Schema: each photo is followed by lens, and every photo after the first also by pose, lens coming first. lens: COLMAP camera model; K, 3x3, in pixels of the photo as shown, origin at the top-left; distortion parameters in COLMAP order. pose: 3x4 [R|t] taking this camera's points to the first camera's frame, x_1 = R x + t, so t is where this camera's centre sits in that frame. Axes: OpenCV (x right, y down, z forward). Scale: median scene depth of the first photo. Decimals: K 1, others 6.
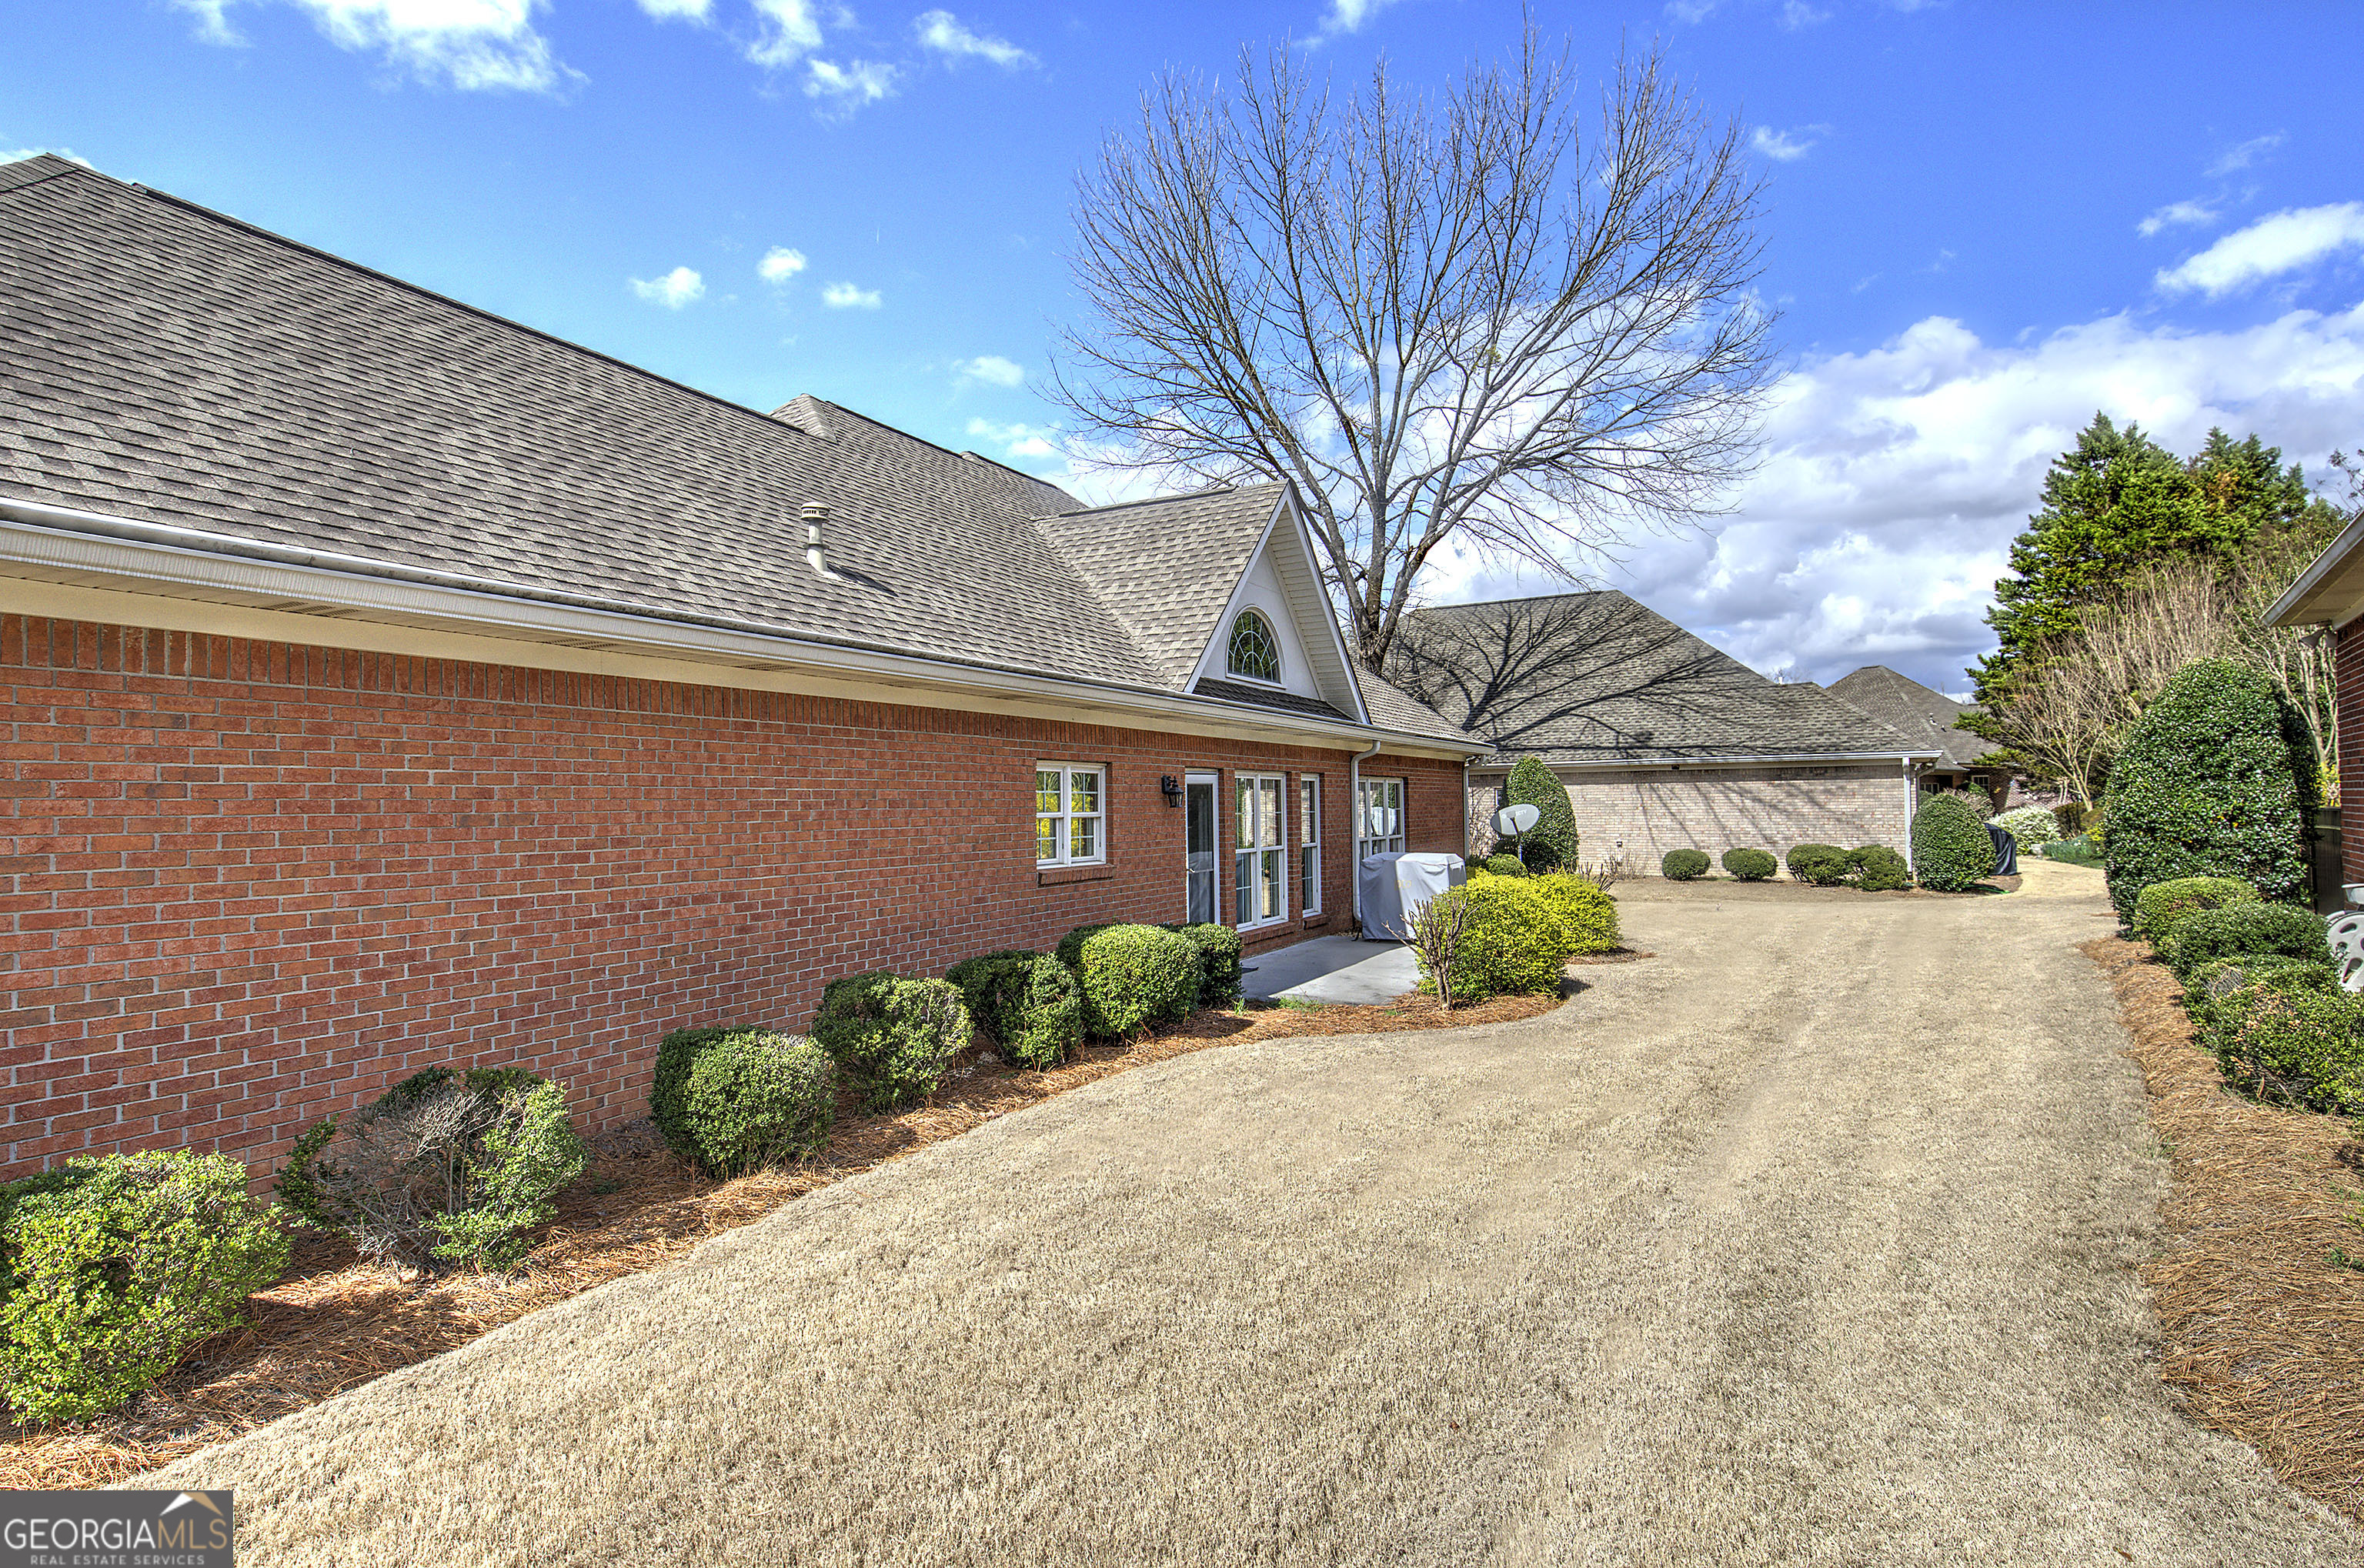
lens RADIAL K [[1194.5, 0, 1188.6], [0, 1194.5, 787.2], [0, 0, 1]] dist [0.015956, 0.001060]
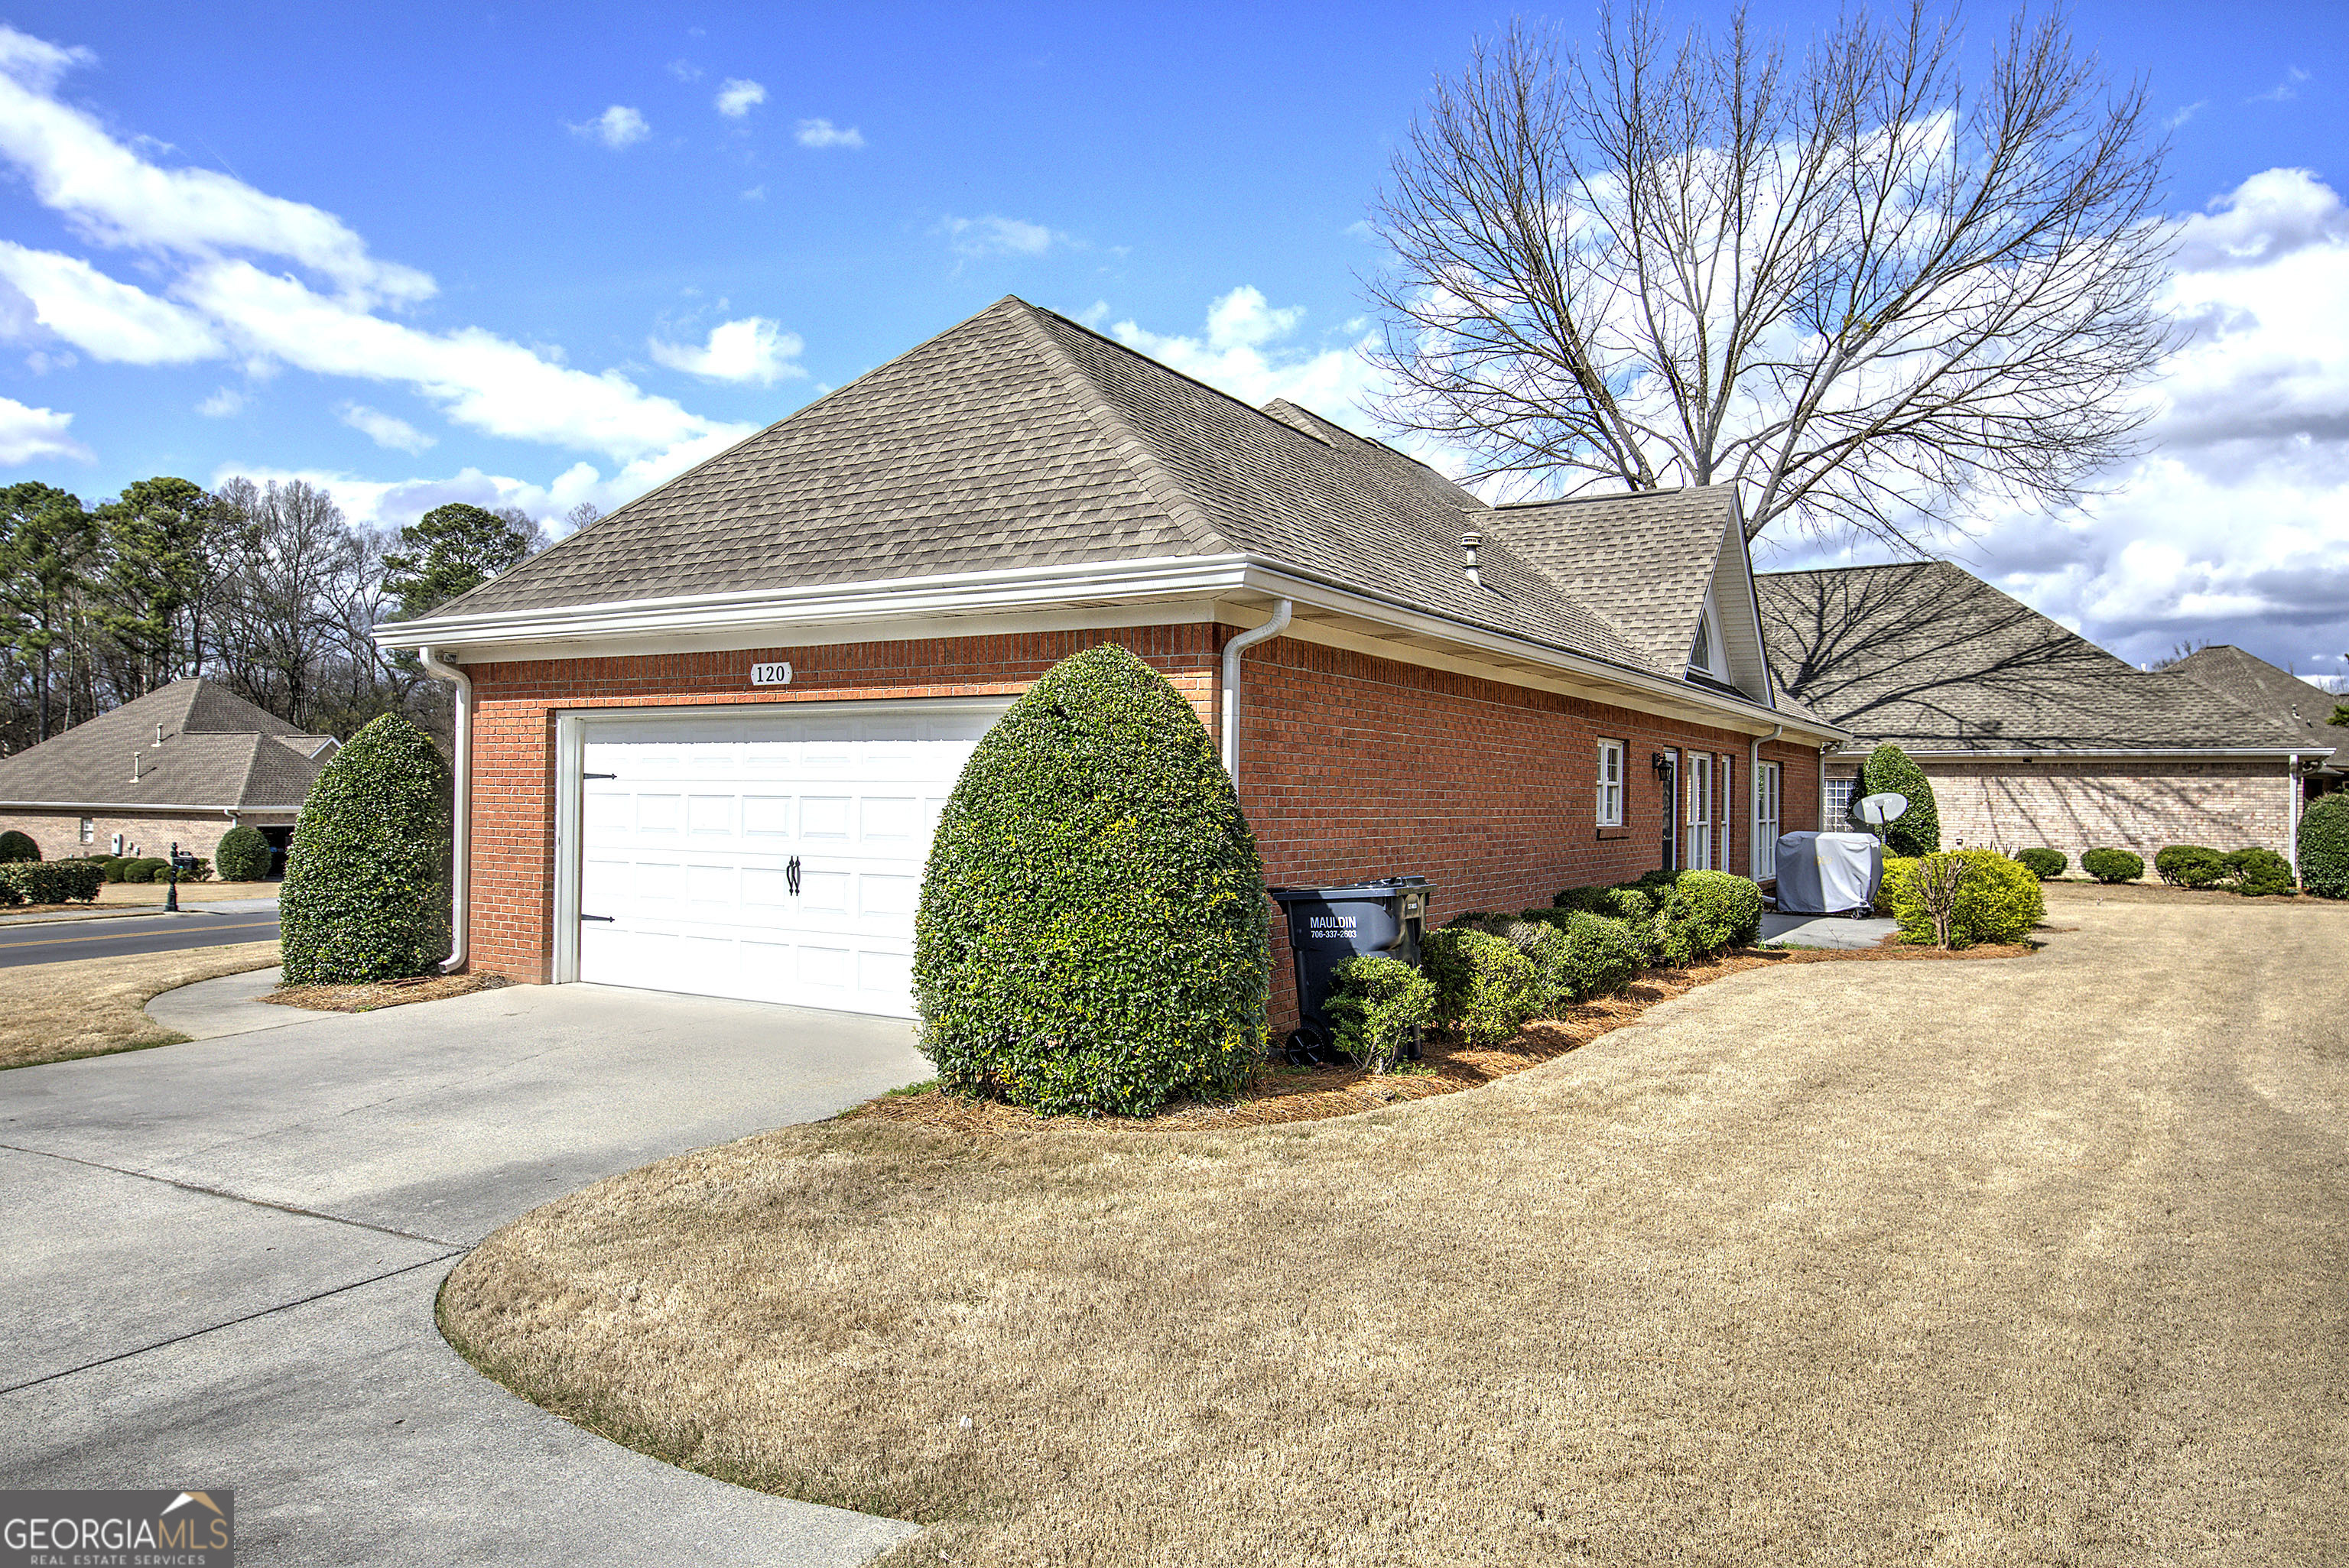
lens RADIAL K [[1545.1, 0, 1164.0], [0, 1545.1, 790.9], [0, 0, 1]] dist [0.029826, -0.013337]
pose [[0.998045, 0.024136, -0.057649, -0.193785], [-0.023590, 0.999670, 0.010141, 0.011068], [0.057875, -0.008761, 0.998285, -0.245092]]
